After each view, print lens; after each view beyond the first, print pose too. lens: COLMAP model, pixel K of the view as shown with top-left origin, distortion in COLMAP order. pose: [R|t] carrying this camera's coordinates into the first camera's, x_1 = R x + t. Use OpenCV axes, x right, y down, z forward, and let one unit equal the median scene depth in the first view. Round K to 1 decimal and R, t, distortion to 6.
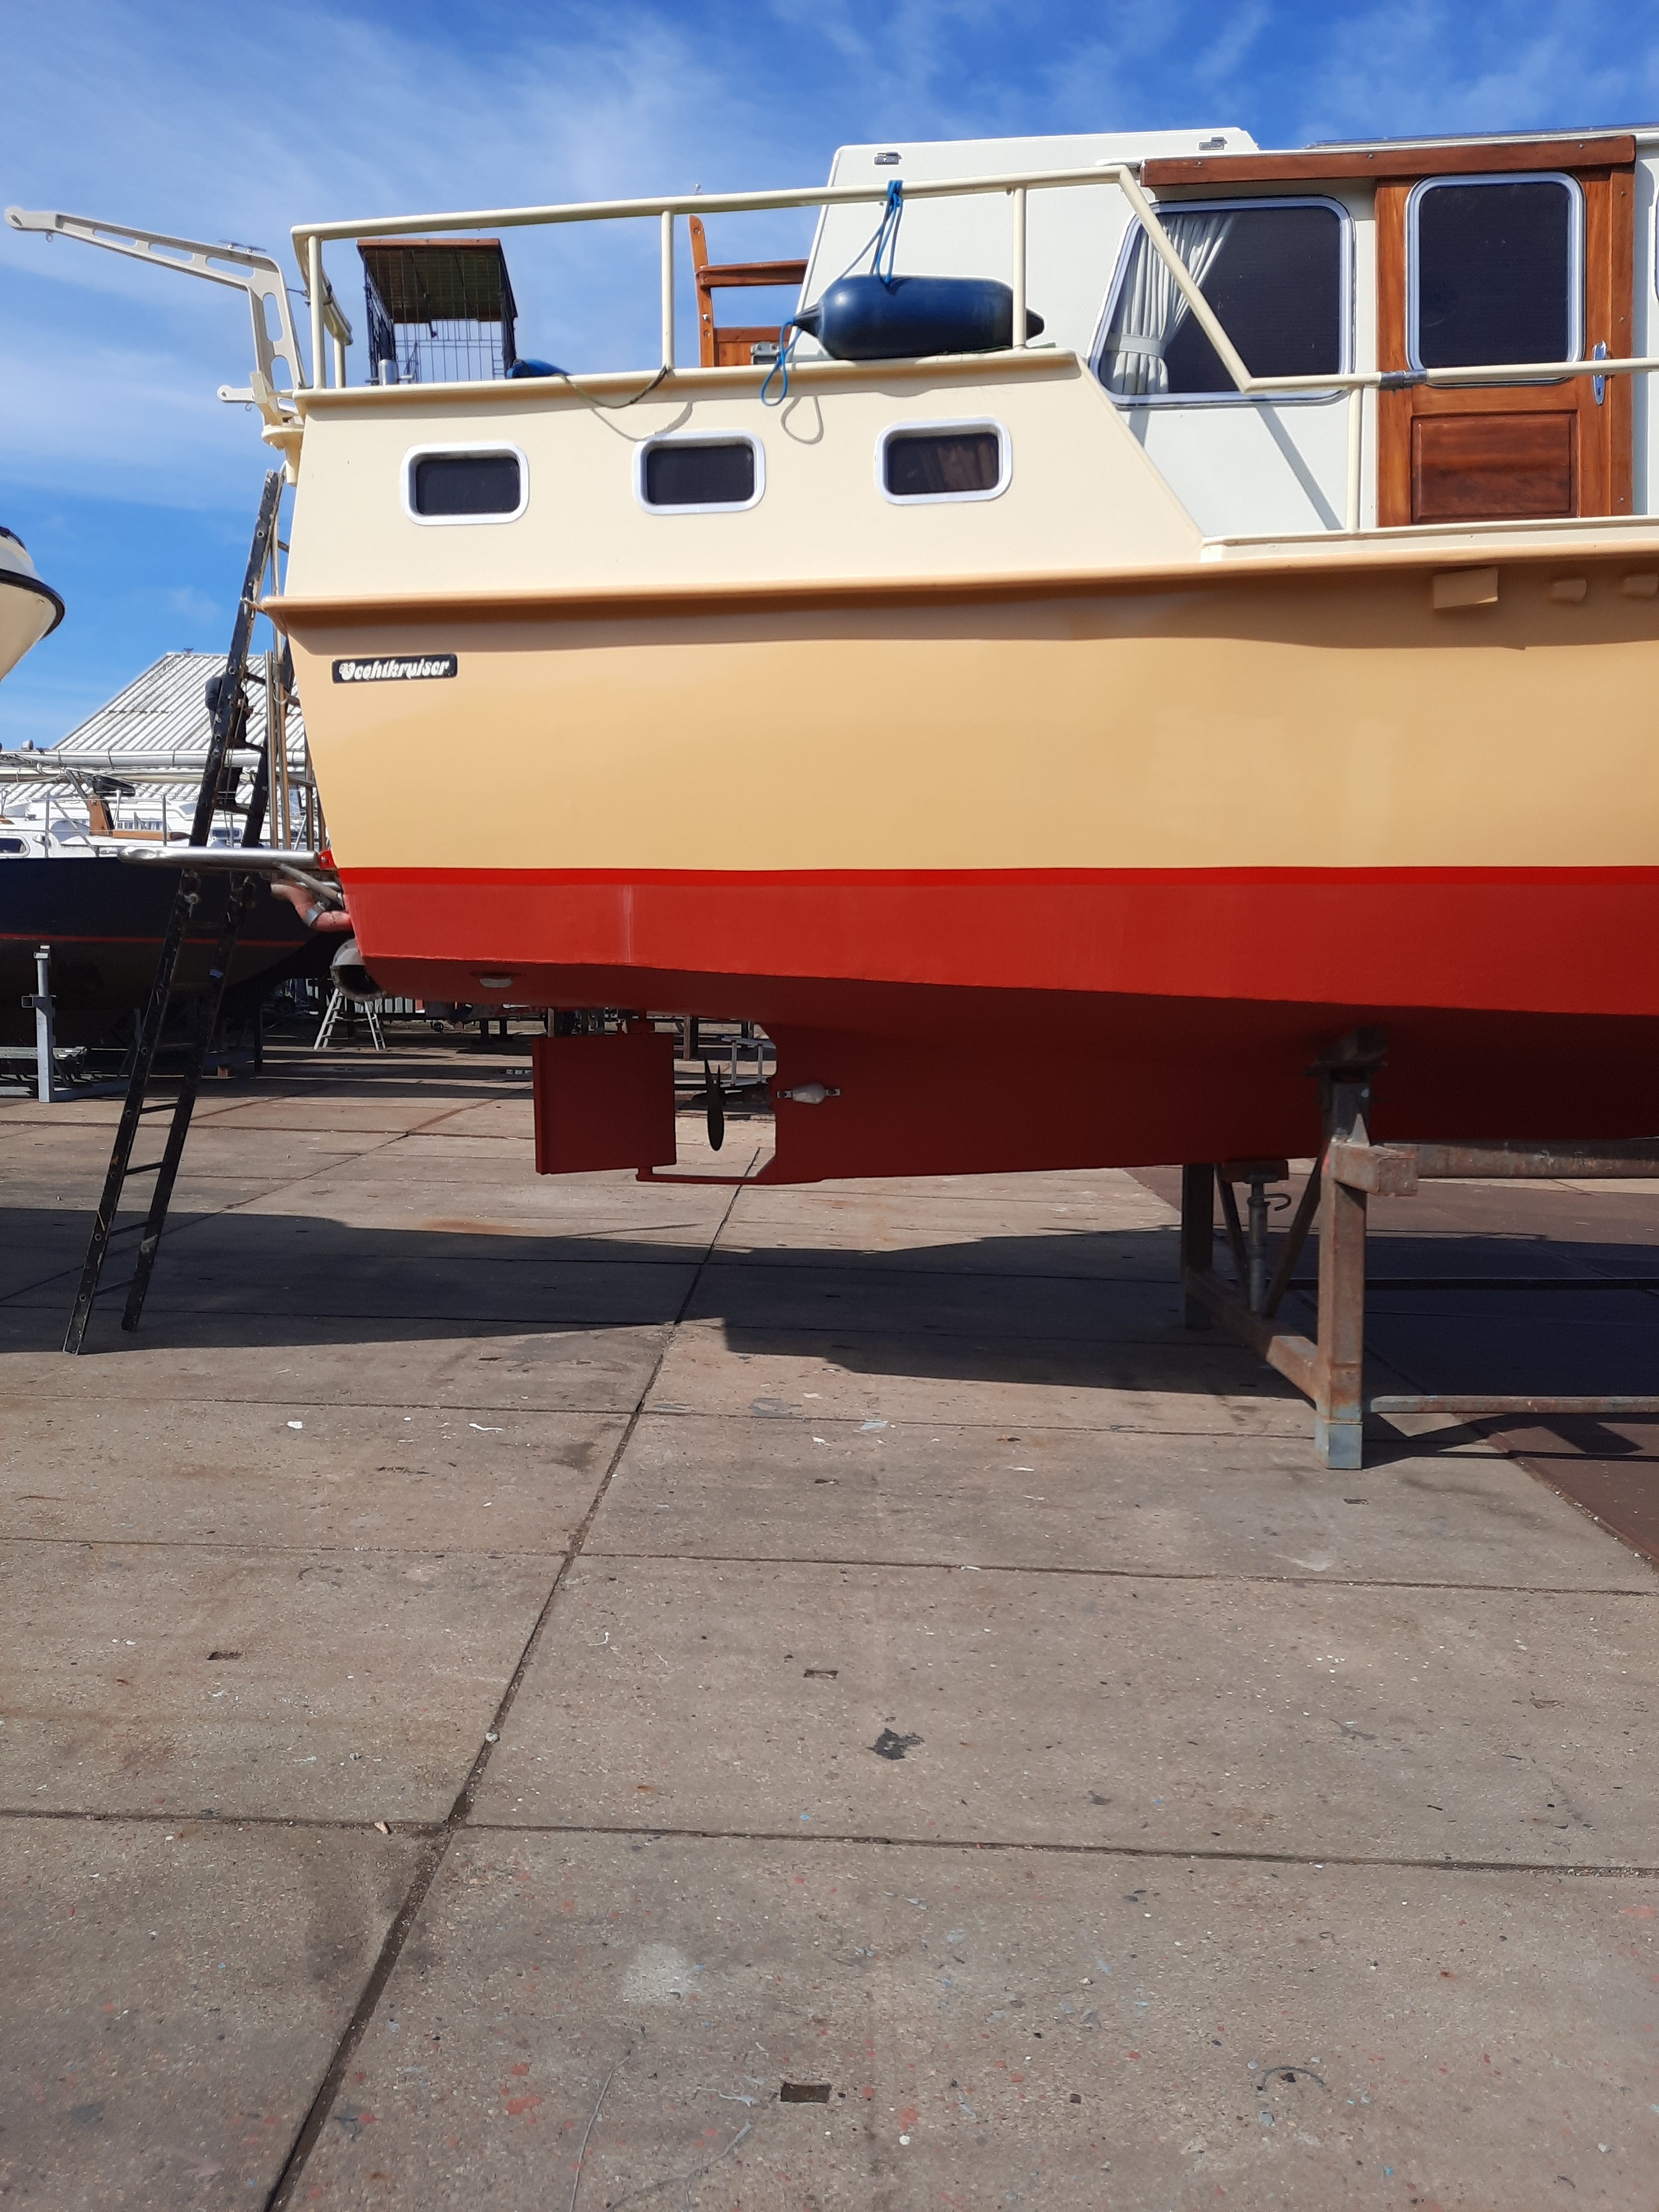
lens RADIAL K [[1600.2, 0, 829.5], [0, 1600.2, 1106.0], [0, 0, 1]] dist [0.031004, -0.049052]
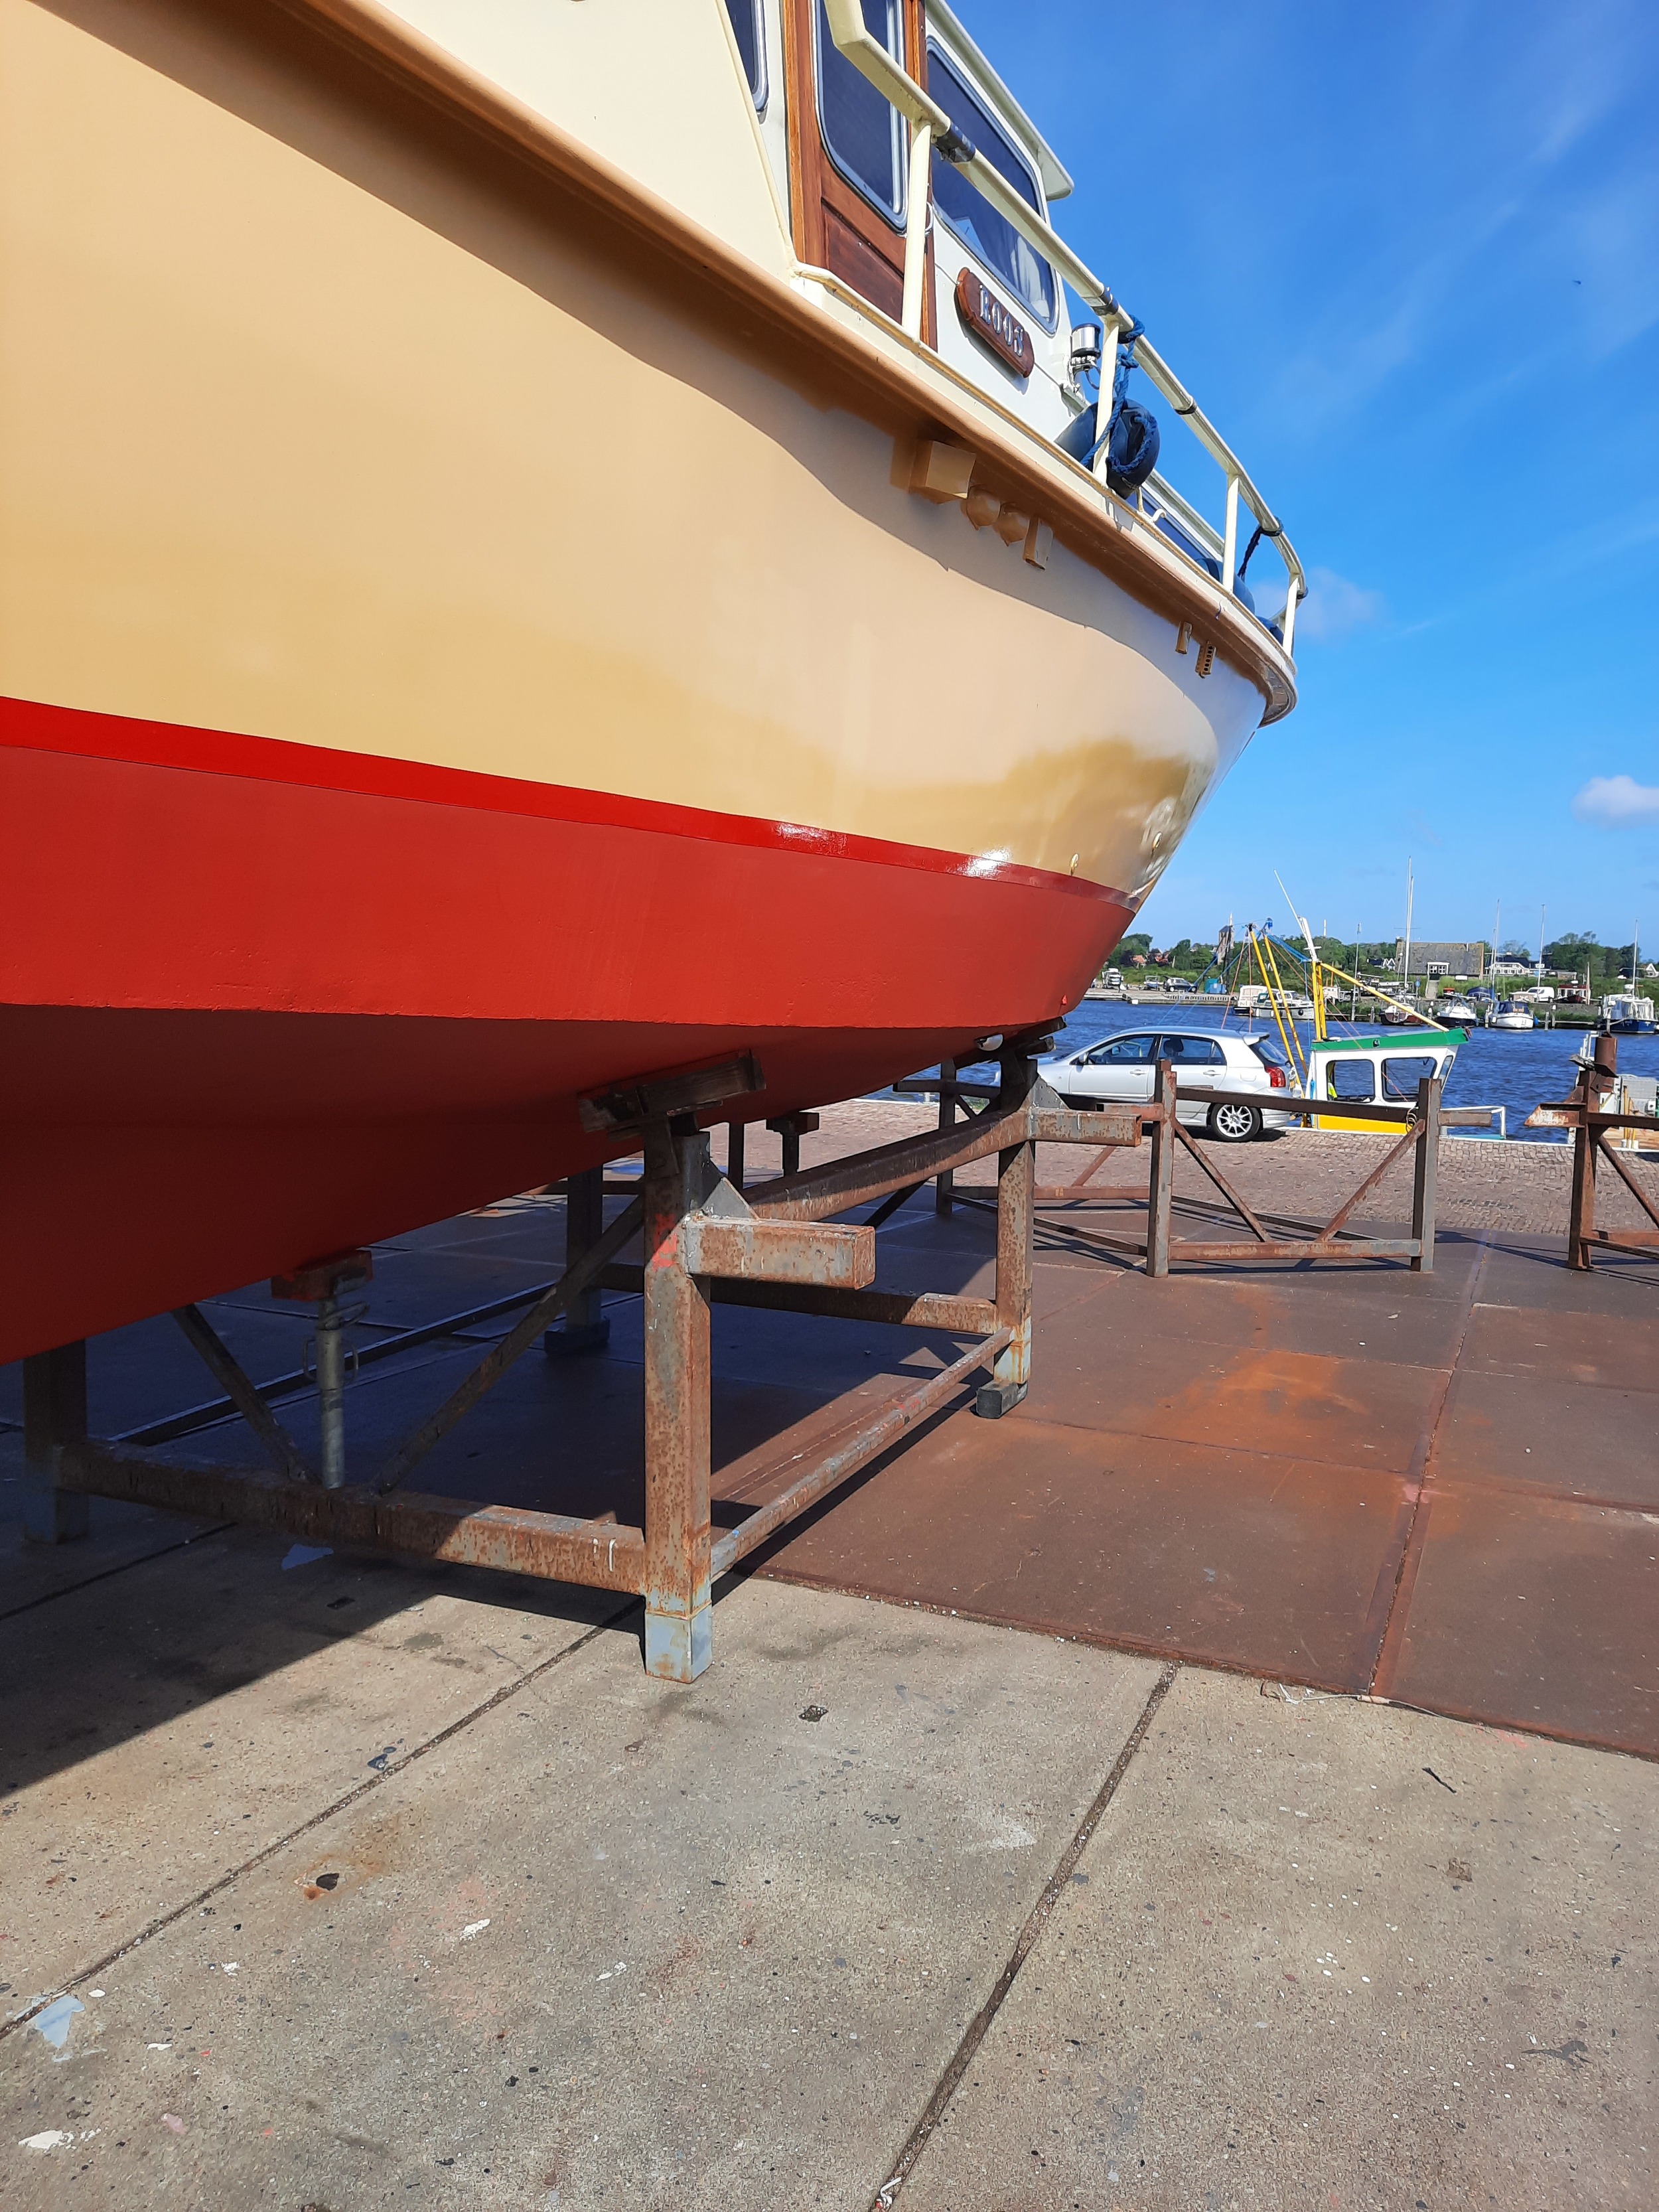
lens RADIAL K [[1600.2, 0, 829.5], [0, 1600.2, 1106.0], [0, 0, 1]] dist [0.031004, -0.049052]
pose [[0.427061, -0.088431, 0.899888, -0.320867], [0.076270, 0.995183, 0.061600, -0.074781], [-0.901000, 0.042327, 0.431749, 0.744449]]
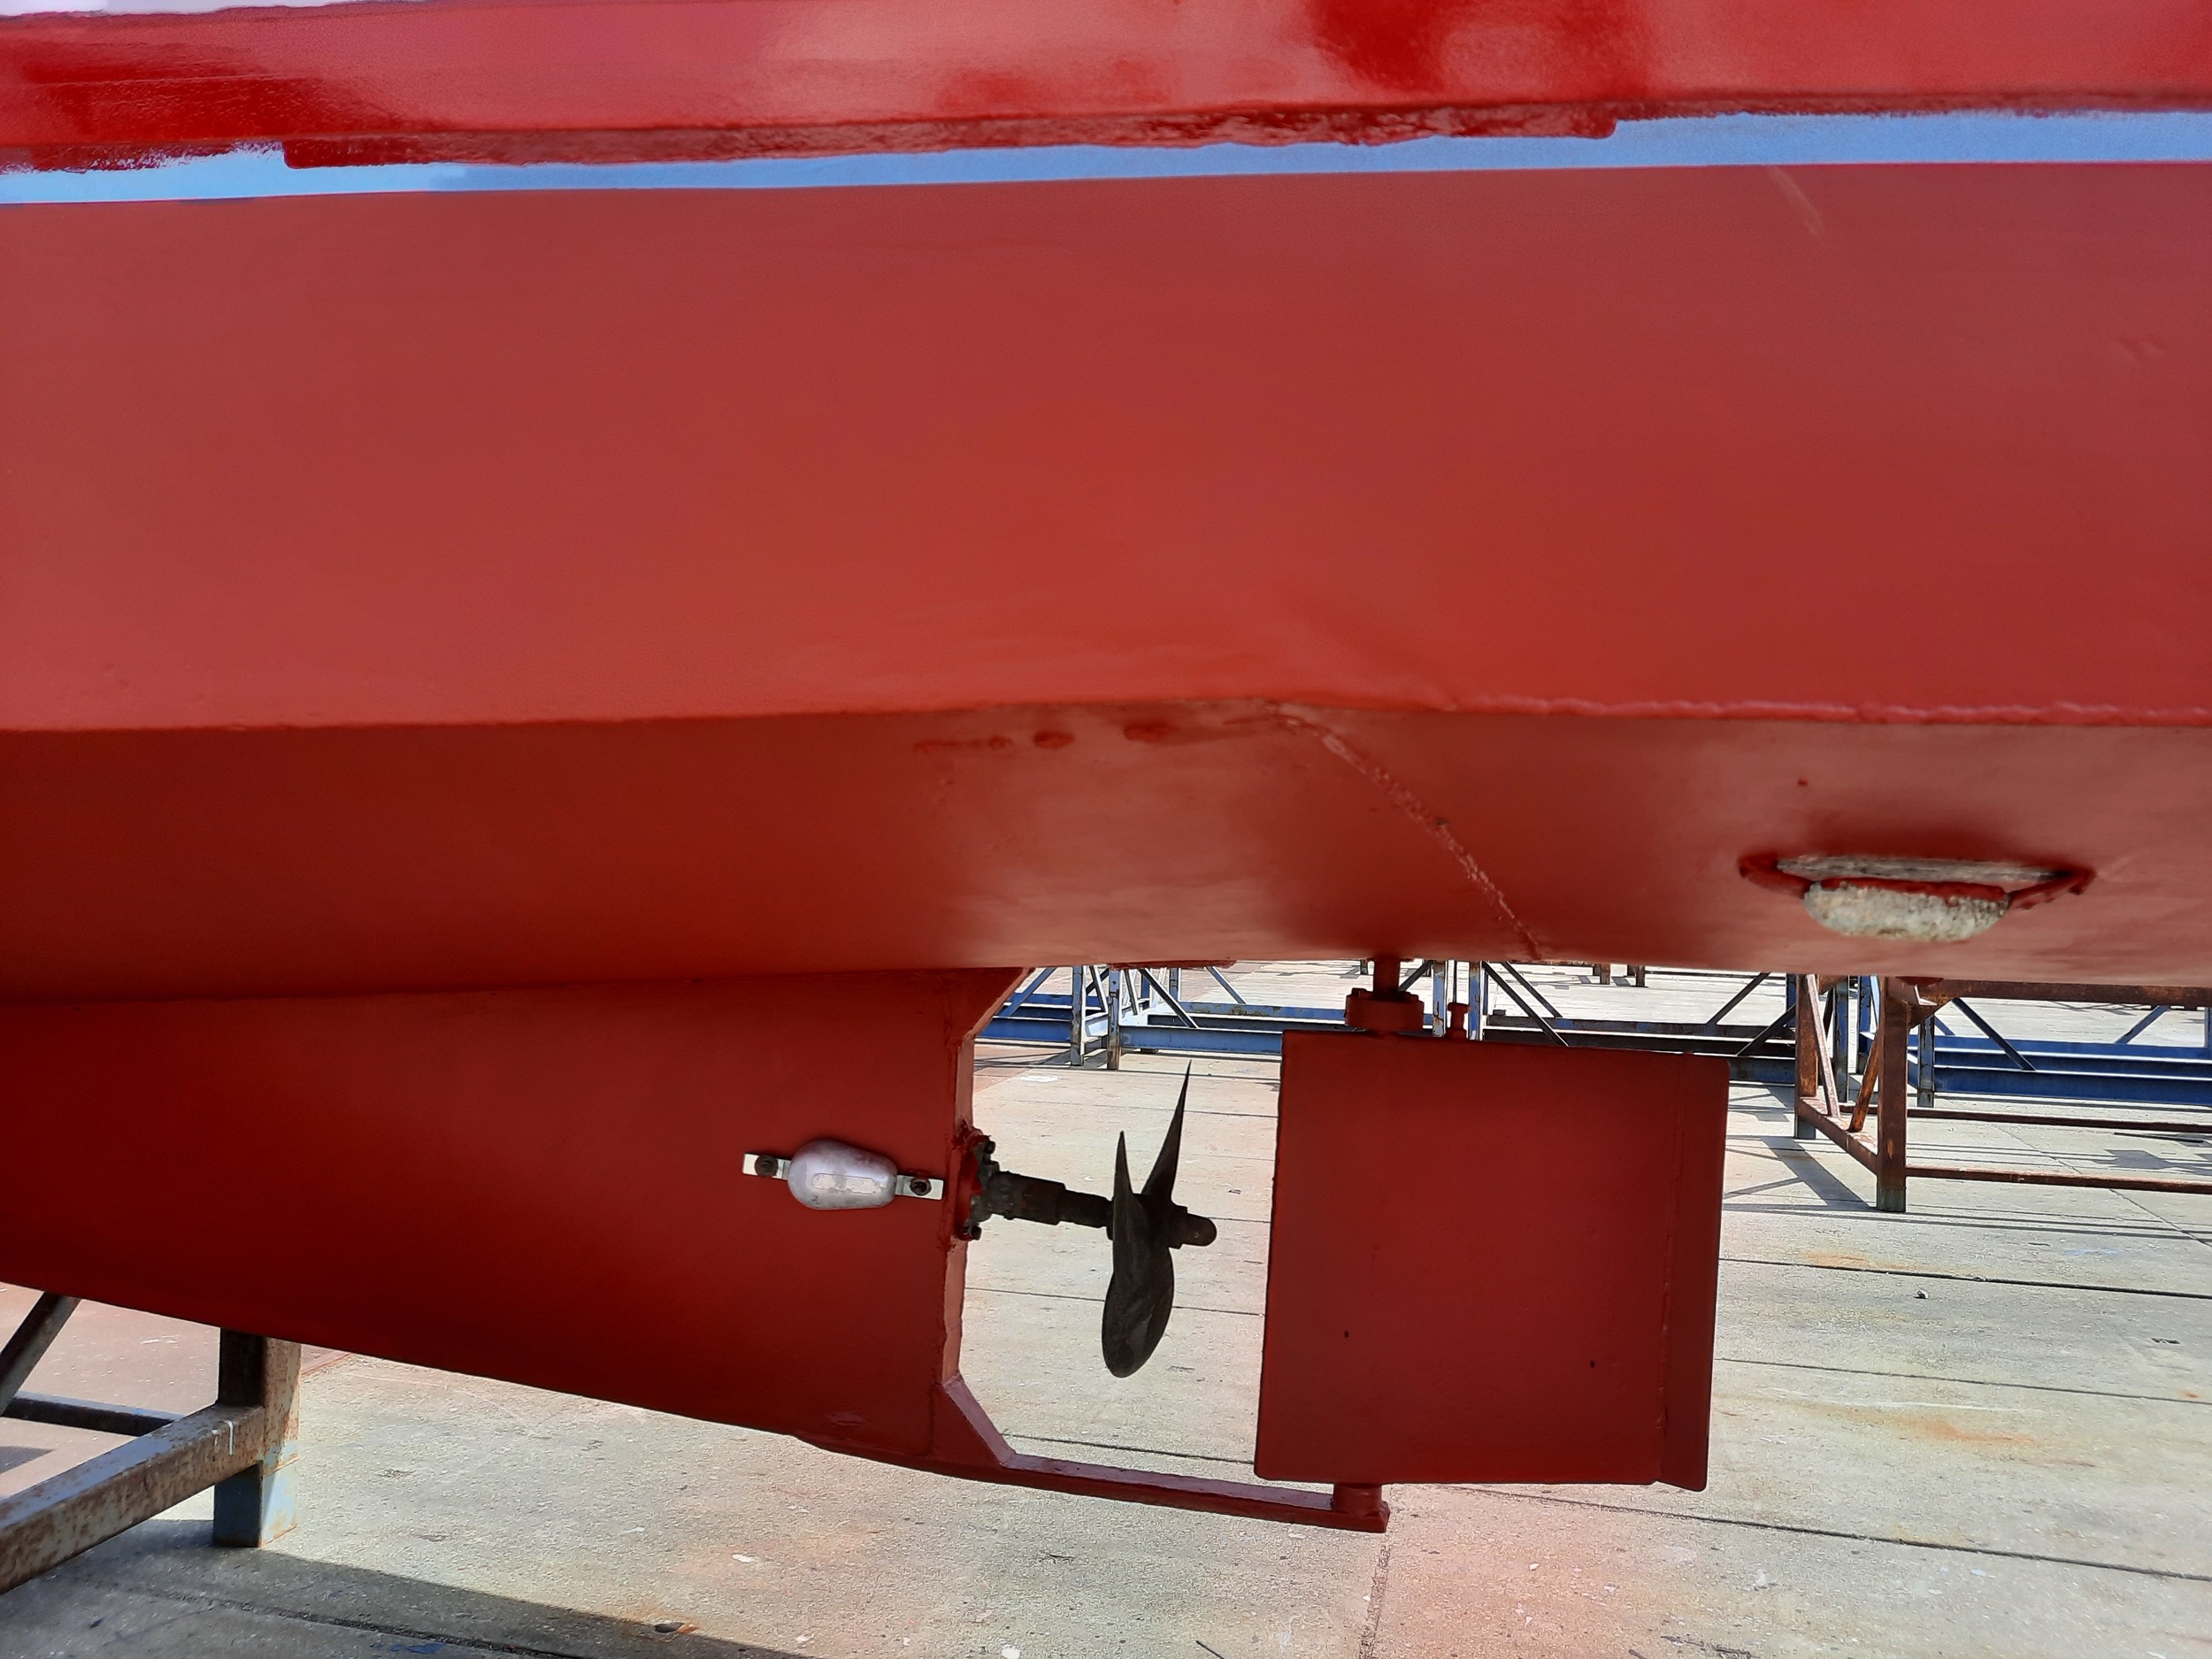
lens RADIAL K [[1604.2, 0, 1106.0], [0, 1604.2, 829.5], [0, 0, 1]] dist [0.065234, -0.126471]
pose [[-0.969244, -0.051136, 0.240731, -0.191070], [-0.029292, 0.995192, 0.093459, -0.156909], [-0.244352, 0.083533, -0.966082, 1.805665]]
